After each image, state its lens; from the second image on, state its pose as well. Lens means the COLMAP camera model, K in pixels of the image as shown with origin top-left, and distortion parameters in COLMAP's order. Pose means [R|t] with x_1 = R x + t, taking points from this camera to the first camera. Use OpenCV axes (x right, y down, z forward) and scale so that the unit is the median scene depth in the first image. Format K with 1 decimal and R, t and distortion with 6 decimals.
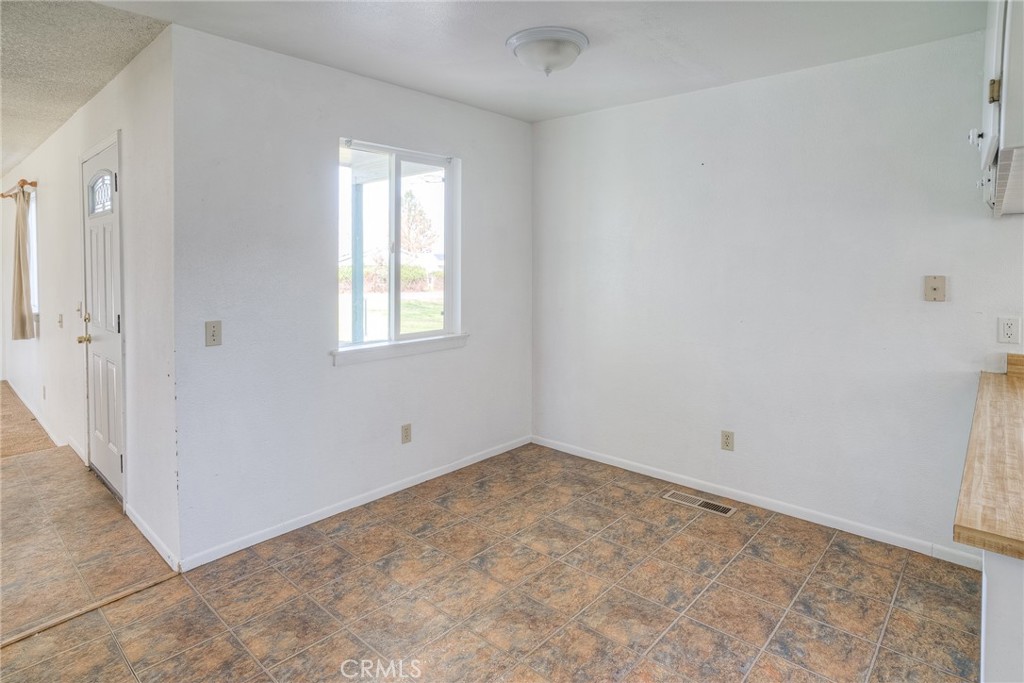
lens RADIAL K [[567.5, 0, 514.3], [0, 567.5, 276.5], [0, 0, 1]] dist [-0.004364, 0.001647]
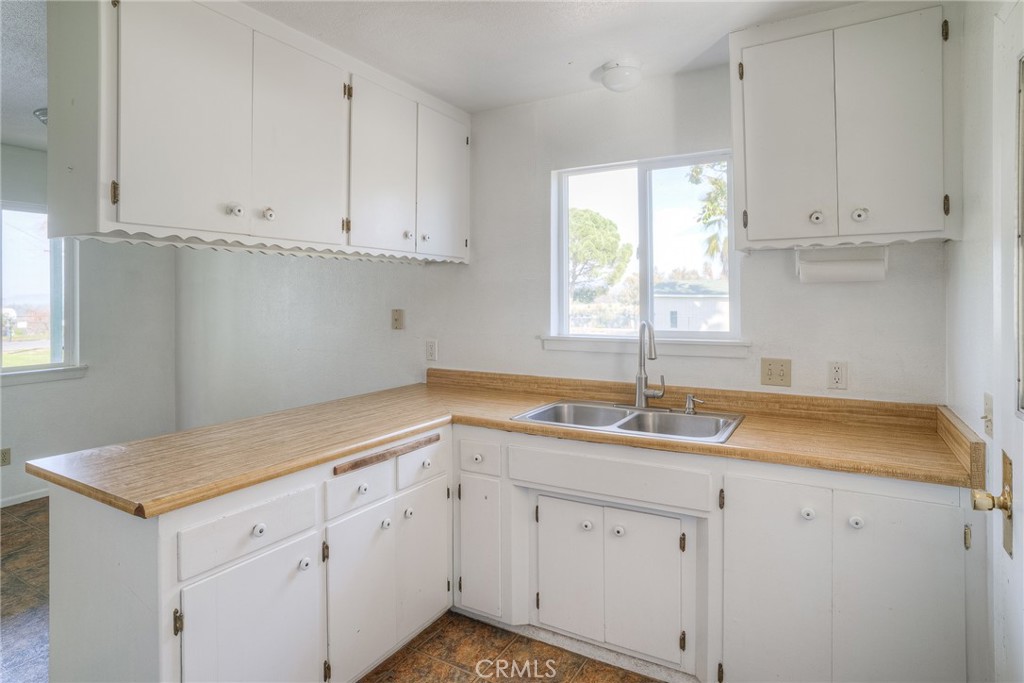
lens RADIAL K [[607.9, 0, 504.6], [0, 607.9, 295.2], [0, 0, 1]] dist [-0.041960, 0.032470]
pose [[0.988337, -0.006264, 0.152155, 0.751832], [0.010323, 0.999611, -0.025902, 0.003912], [-0.151934, 0.027171, 0.988017, -0.386145]]
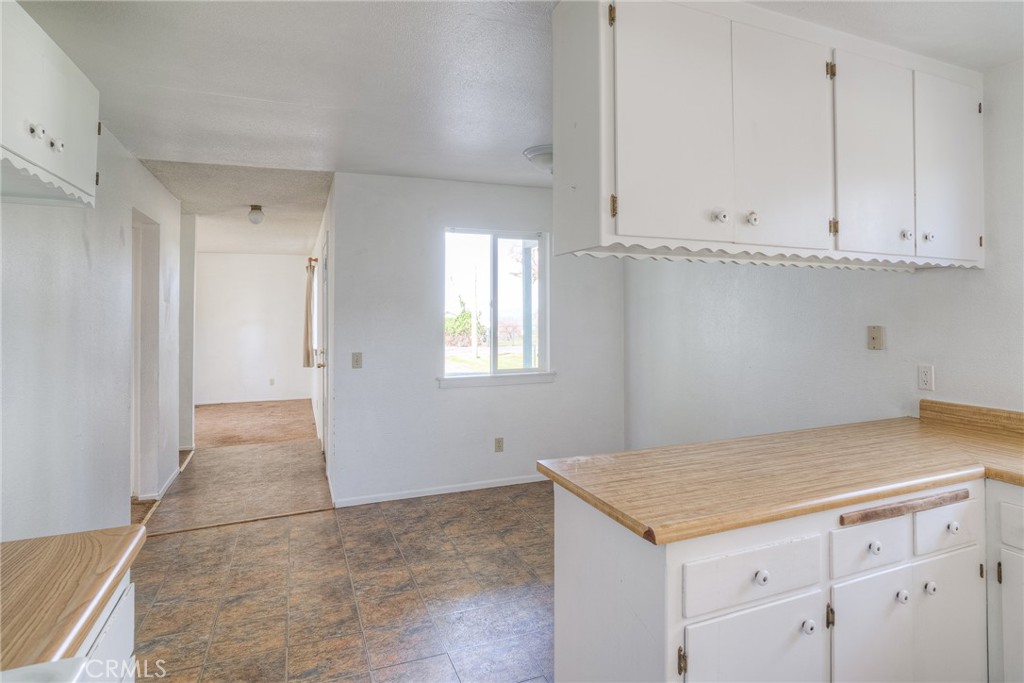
lens RADIAL K [[614.9, 0, 545.5], [0, 614.9, 309.6], [0, 0, 1]] dist [-0.002687, 0.002011]
pose [[0.903883, -0.005881, -0.427739, 0.656650], [-0.006554, 0.999598, -0.027594, 0.003122], [0.427729, 0.027745, 0.903481, -0.317156]]
